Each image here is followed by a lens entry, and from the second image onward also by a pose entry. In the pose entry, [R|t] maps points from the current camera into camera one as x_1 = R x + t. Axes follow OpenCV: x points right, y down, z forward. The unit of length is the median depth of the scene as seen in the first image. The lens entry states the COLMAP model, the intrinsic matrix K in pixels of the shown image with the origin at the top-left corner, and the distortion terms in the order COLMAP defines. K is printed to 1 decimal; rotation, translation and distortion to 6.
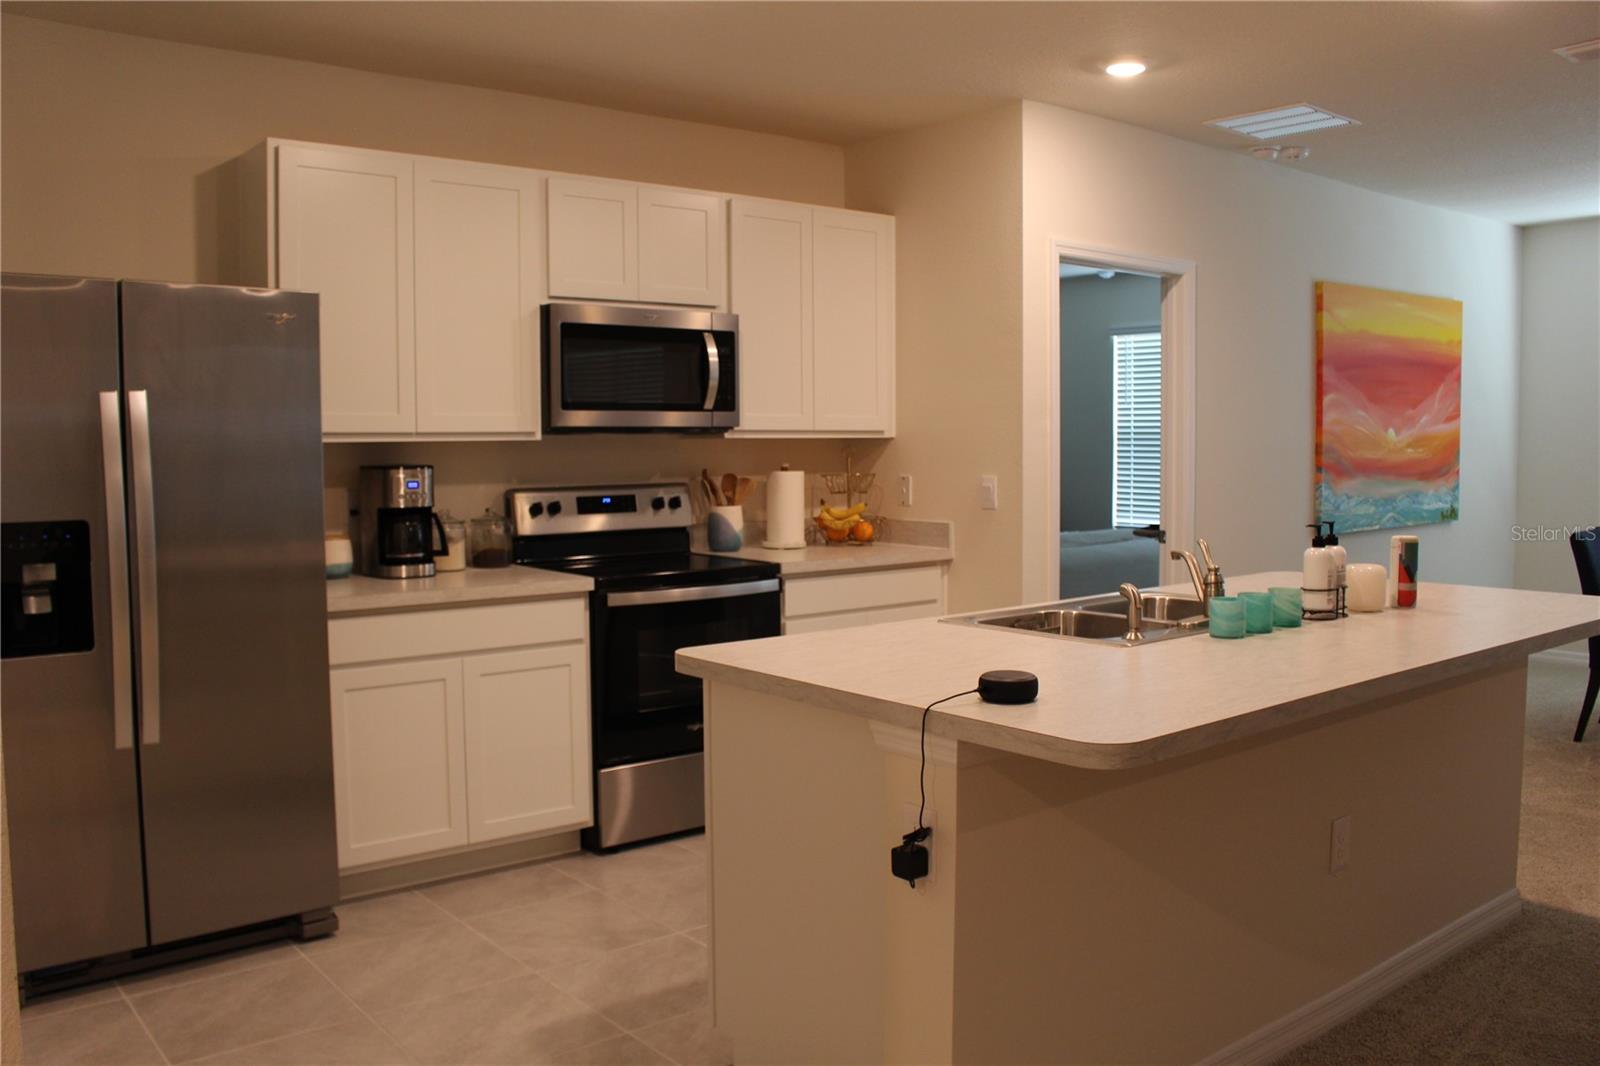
lens RADIAL K [[1319.7, 0, 800.0], [0, 1319.7, 533.0], [0, 0, 1]] dist [-0.142911, 0.112961]
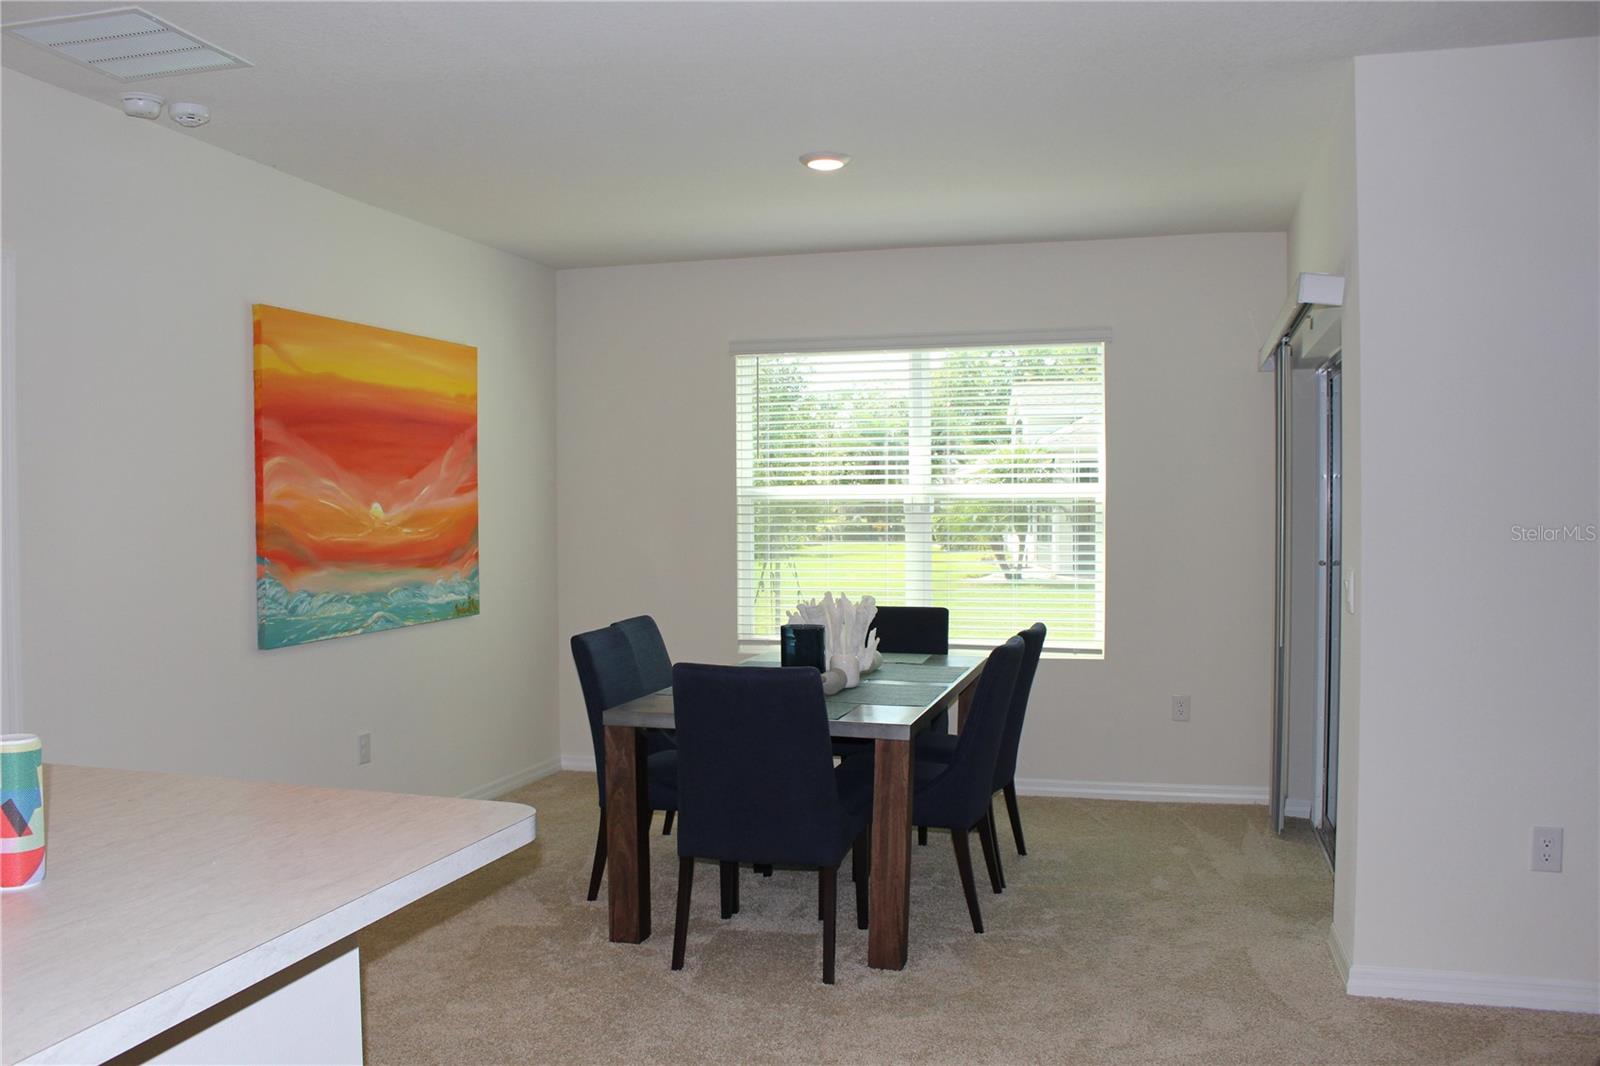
lens RADIAL K [[1319.7, 0, 800.0], [0, 1319.7, 533.0], [0, 0, 1]] dist [-0.142911, 0.112961]
pose [[0.818078, -0.012214, 0.574978, 0.213917], [0.044390, 0.998133, -0.041954, -0.018552], [-0.573392, 0.059845, 0.817093, 0.210328]]
